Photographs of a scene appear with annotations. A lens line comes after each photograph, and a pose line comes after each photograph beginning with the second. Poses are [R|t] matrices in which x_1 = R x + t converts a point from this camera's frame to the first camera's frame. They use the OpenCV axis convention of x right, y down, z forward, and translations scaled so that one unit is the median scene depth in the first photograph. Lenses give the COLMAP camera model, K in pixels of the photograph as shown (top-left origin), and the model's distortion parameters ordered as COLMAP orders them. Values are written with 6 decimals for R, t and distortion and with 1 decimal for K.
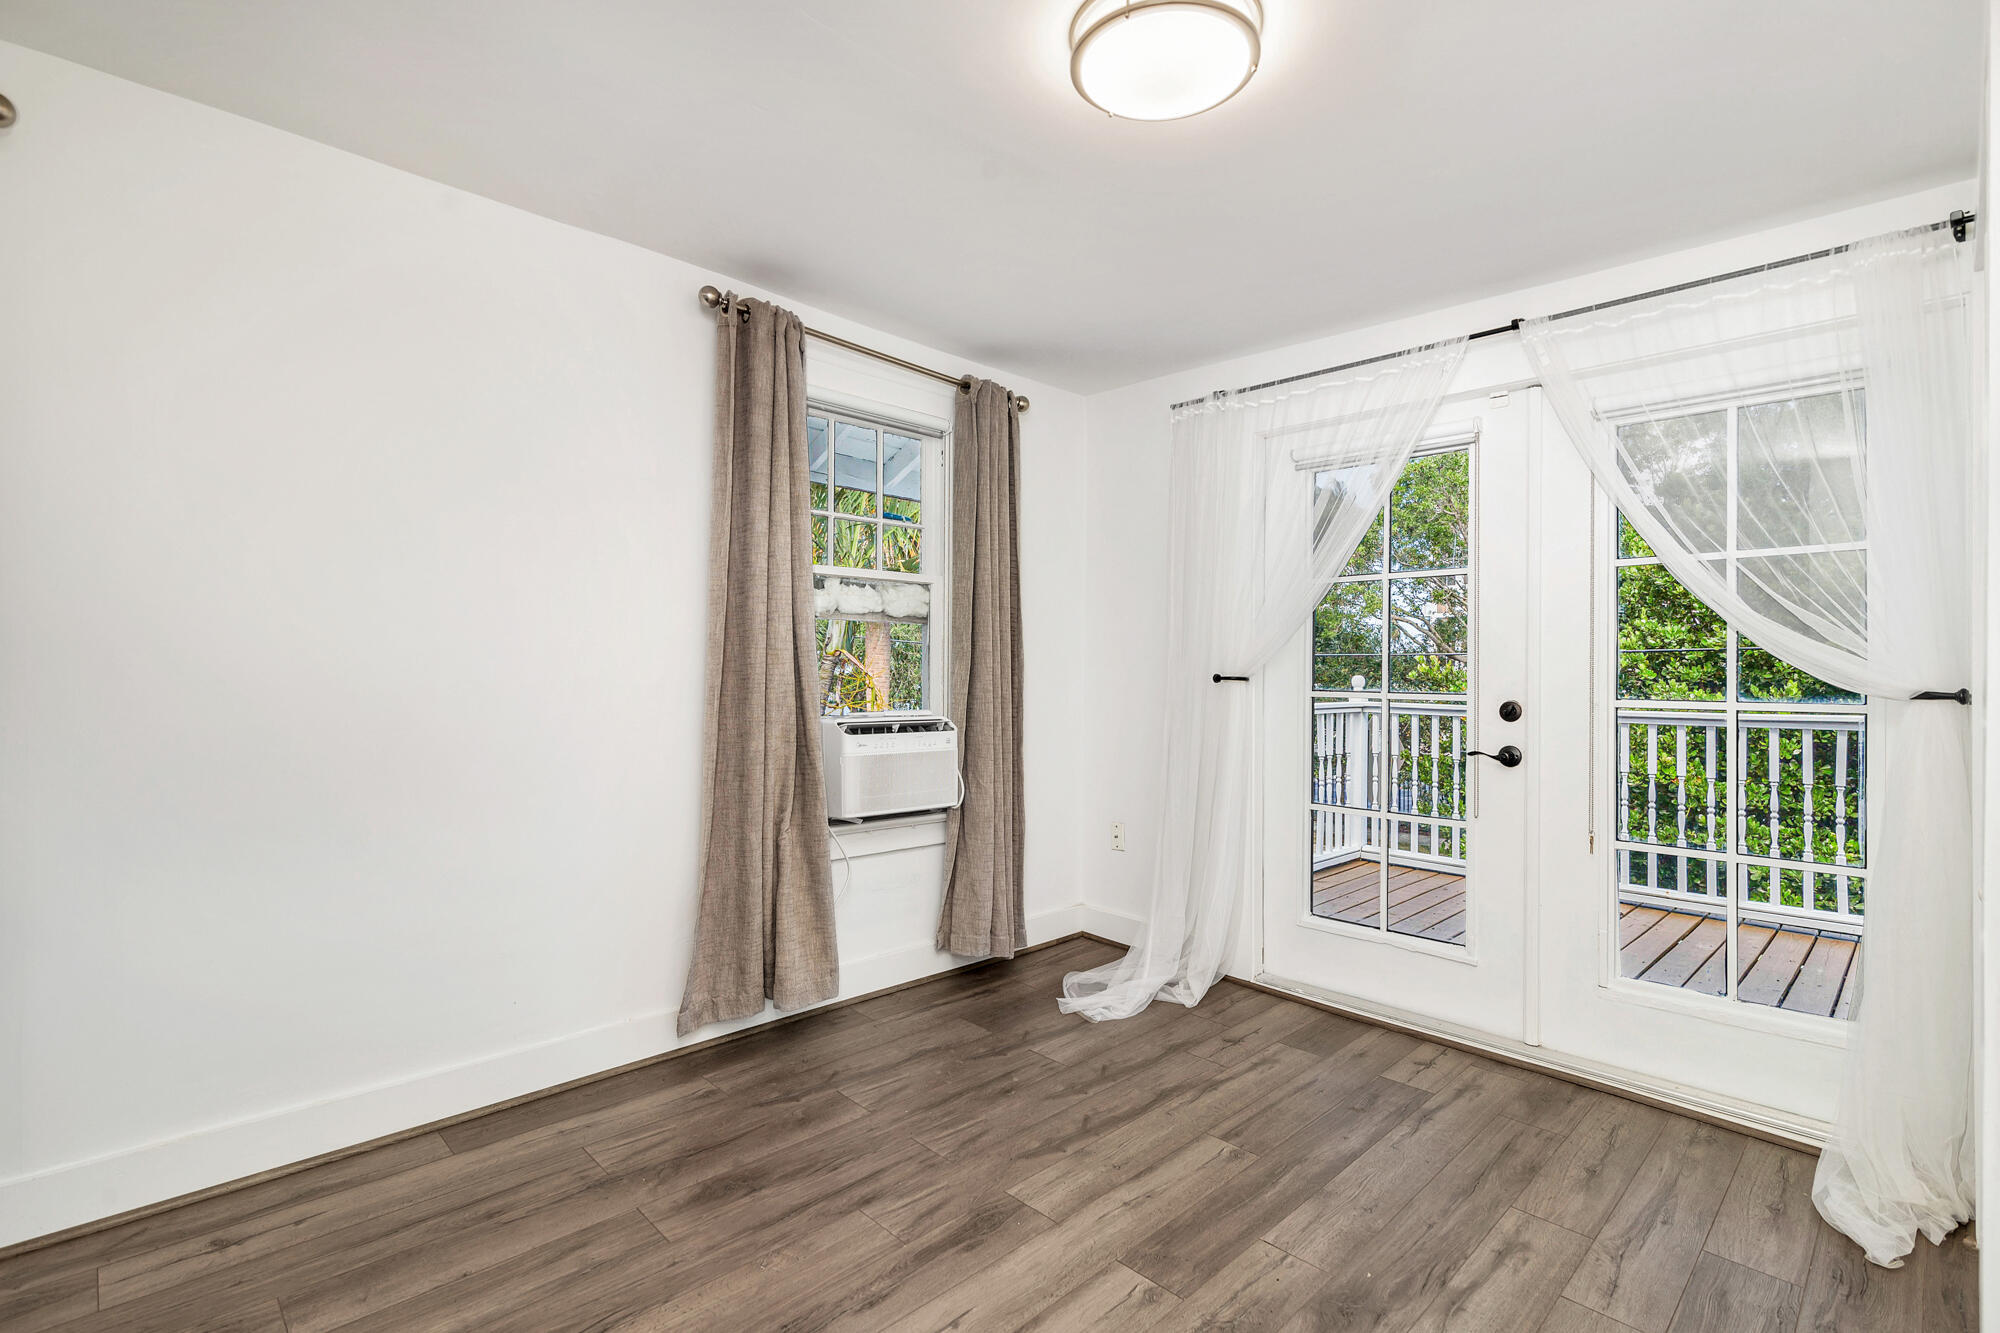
lens RADIAL K [[941.5, 0, 1005.6], [0, 941.5, 668.9], [0, 0, 1]] dist [0.004083, -0.000557]
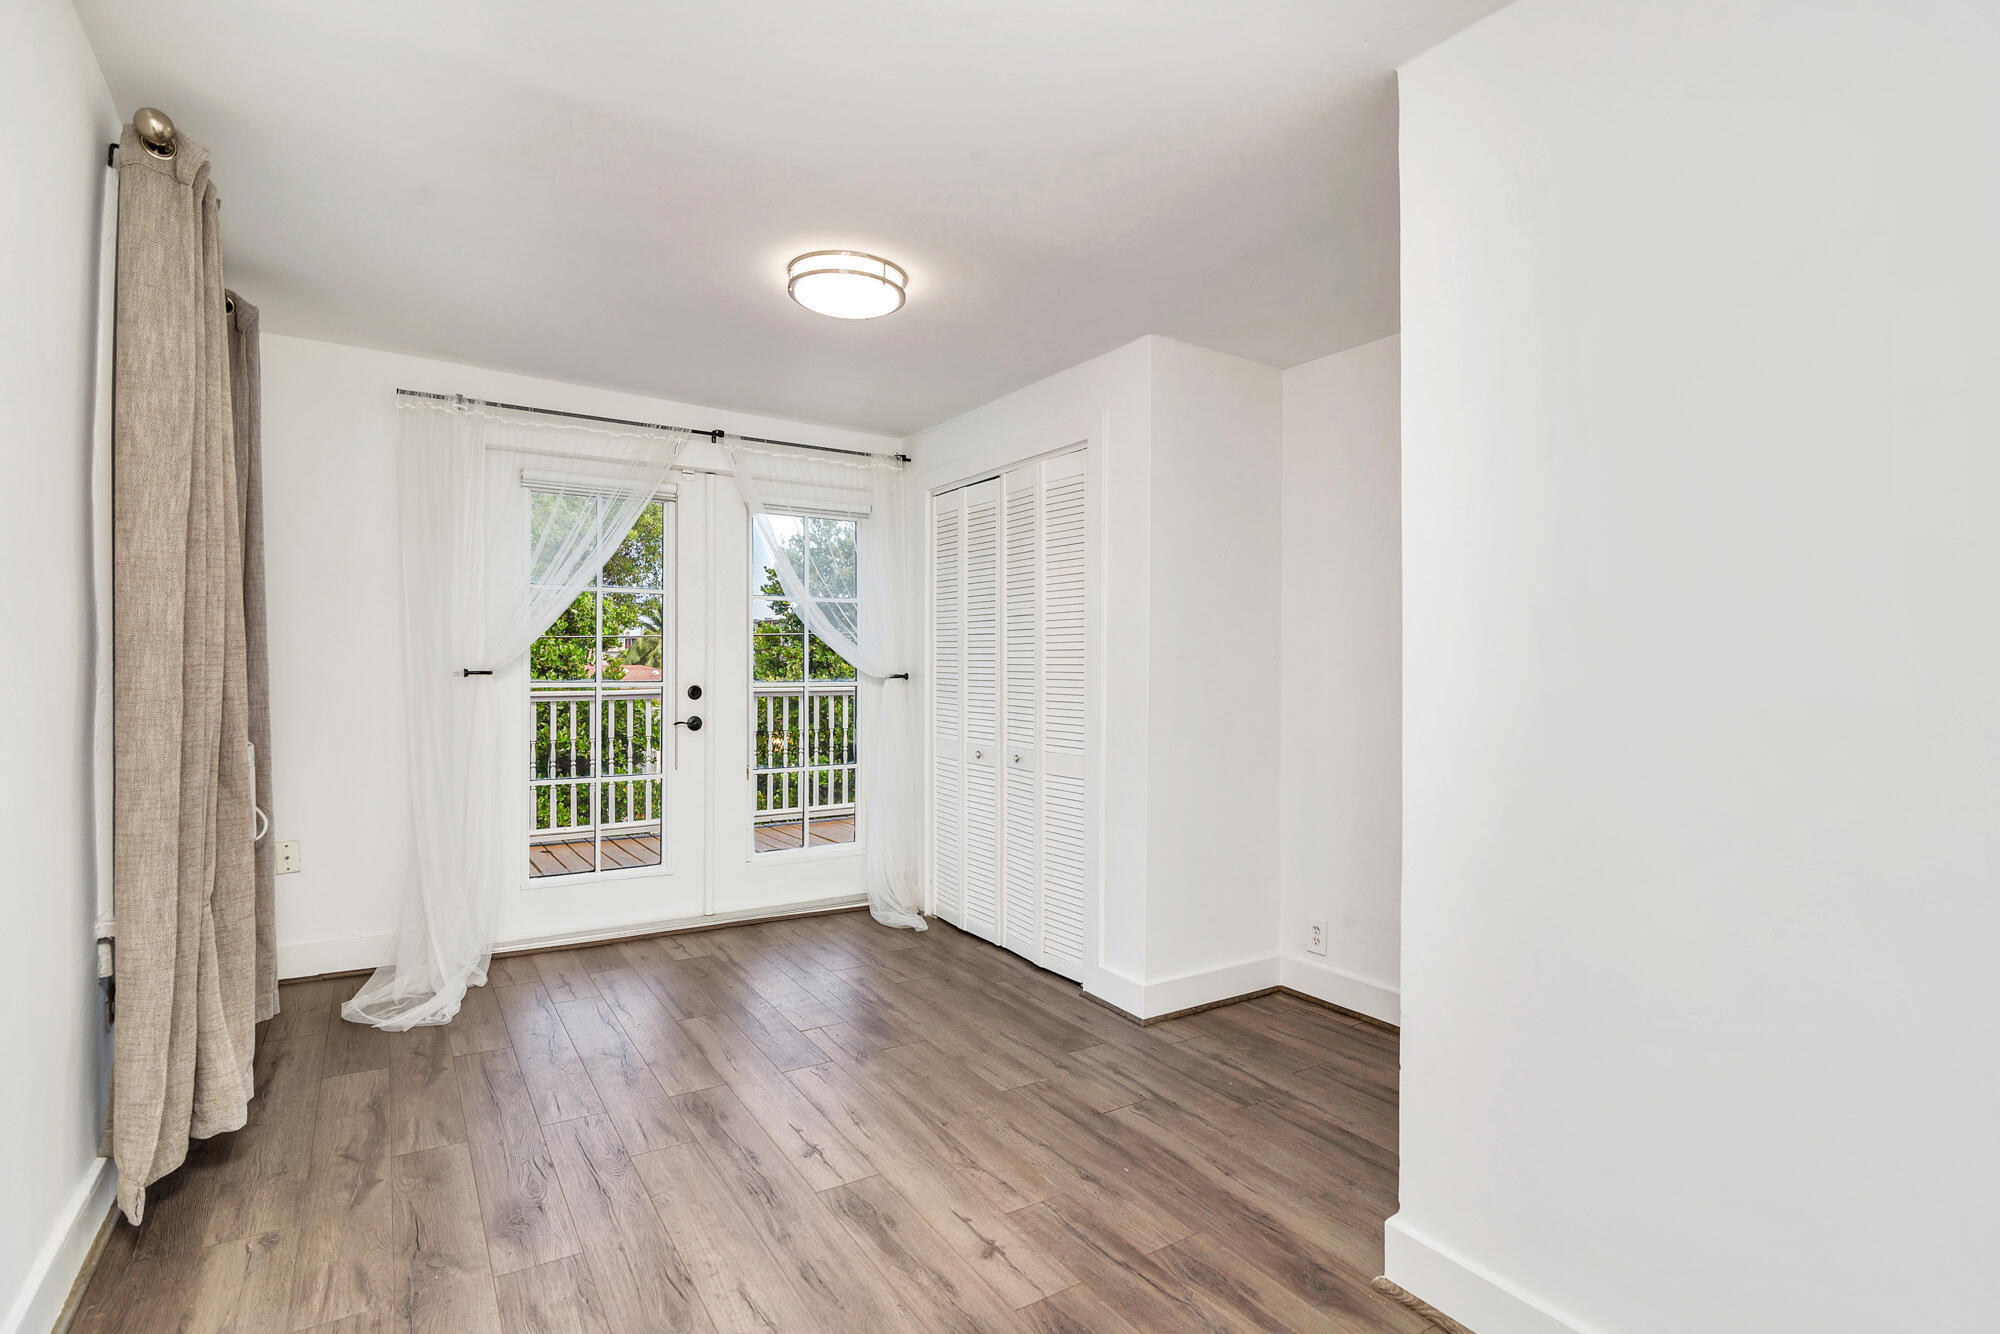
lens RADIAL K [[941.5, 0, 1008.5], [0, 941.5, 665.3], [0, 0, 1]] dist [0.004083, -0.000557]
pose [[0.198935, -0.009250, 0.979969, -0.851039], [-0.005383, 0.999930, 0.010532, -0.015700], [-0.979998, -0.007370, 0.198871, 0.254064]]
